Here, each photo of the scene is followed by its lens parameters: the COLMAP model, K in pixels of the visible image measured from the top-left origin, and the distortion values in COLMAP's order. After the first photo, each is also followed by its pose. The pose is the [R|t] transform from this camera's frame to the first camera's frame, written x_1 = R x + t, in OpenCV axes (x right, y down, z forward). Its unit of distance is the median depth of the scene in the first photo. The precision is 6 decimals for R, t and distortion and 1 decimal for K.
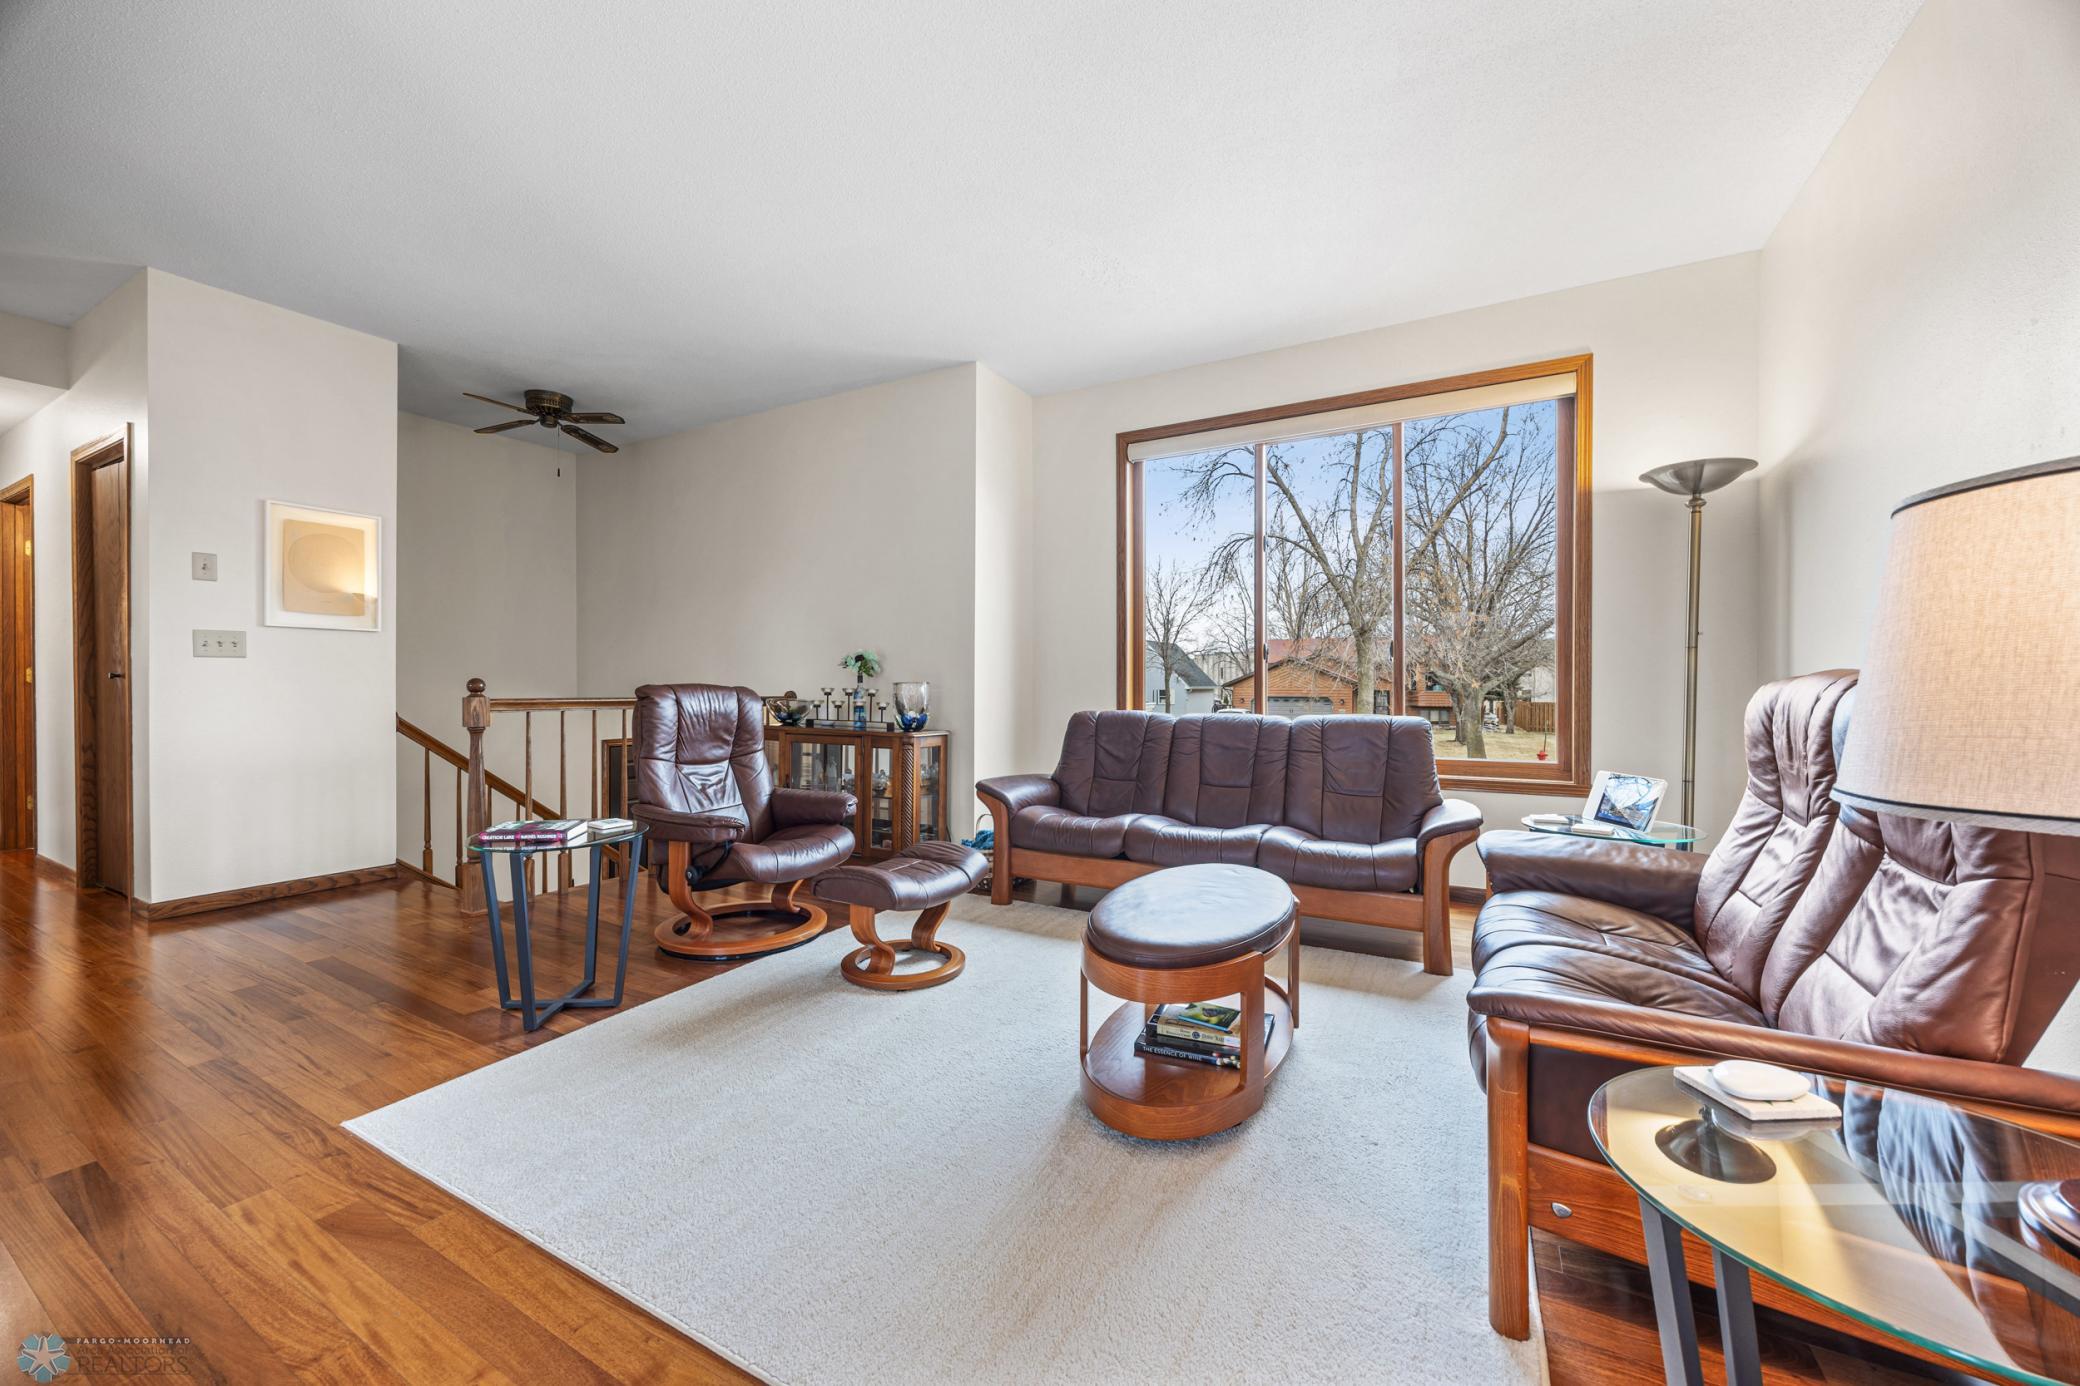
lens RADIAL K [[798.2, 0, 1035.7], [0, 798.2, 662.8], [0, 0, 1]] dist [-0.000471, -0.000034]
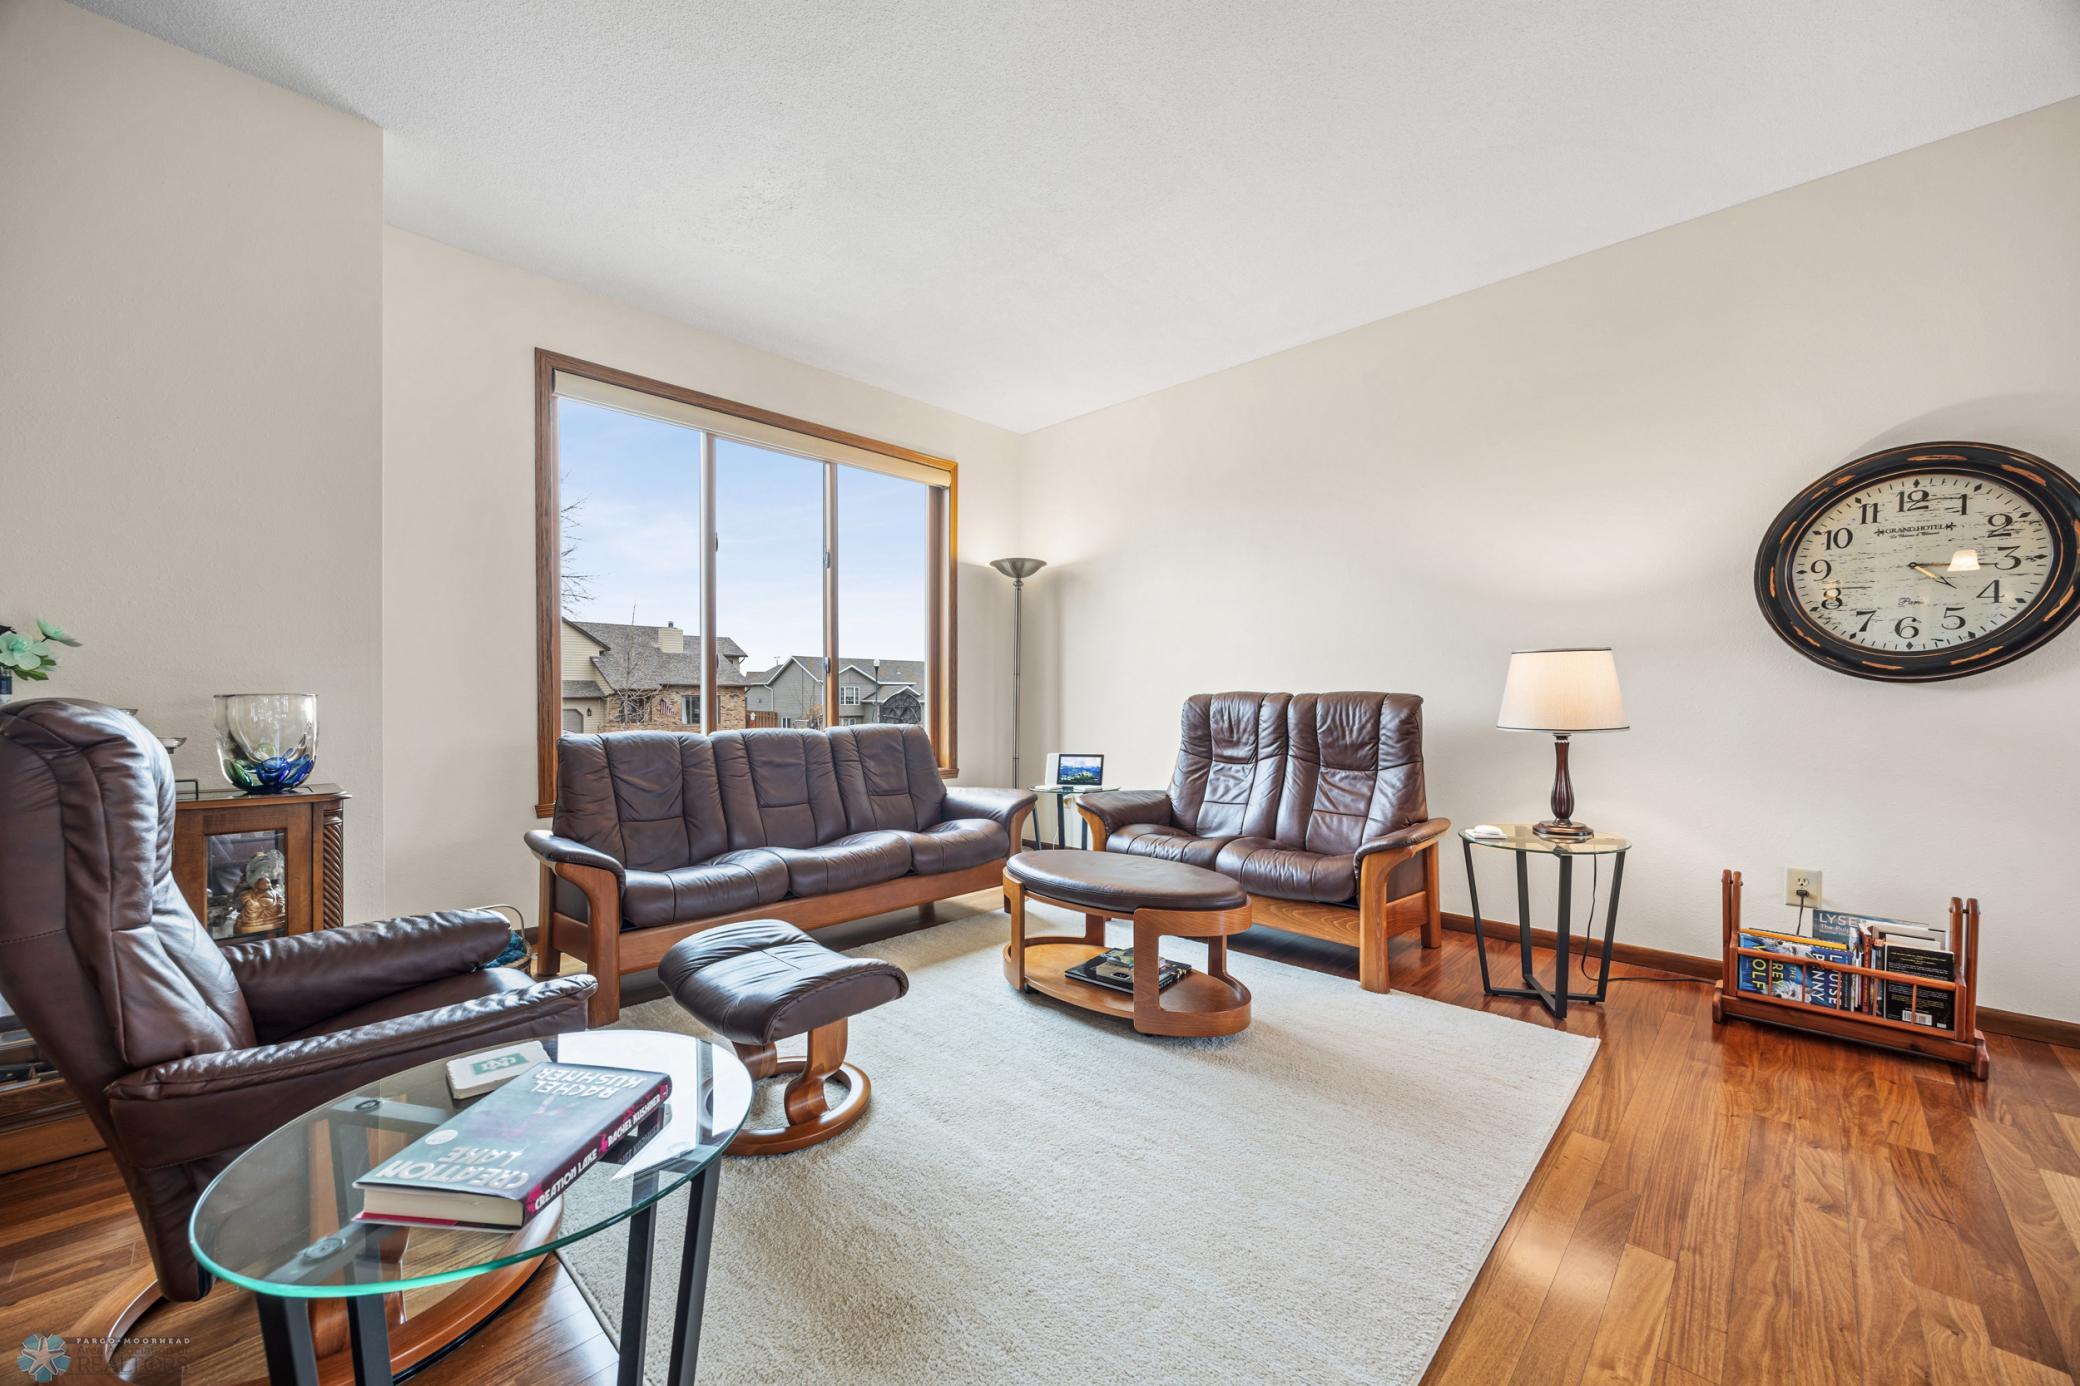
lens RADIAL K [[797.6, 0, 1040.0], [0, 797.6, 693.0], [0, 0, 1]] dist [-0.000600, -0.000027]
pose [[0.245470, 0.016103, 0.969270, -0.604882], [-0.005602, 0.999869, -0.015192, 0.036876], [-0.969388, -0.001700, 0.245528, 0.499183]]
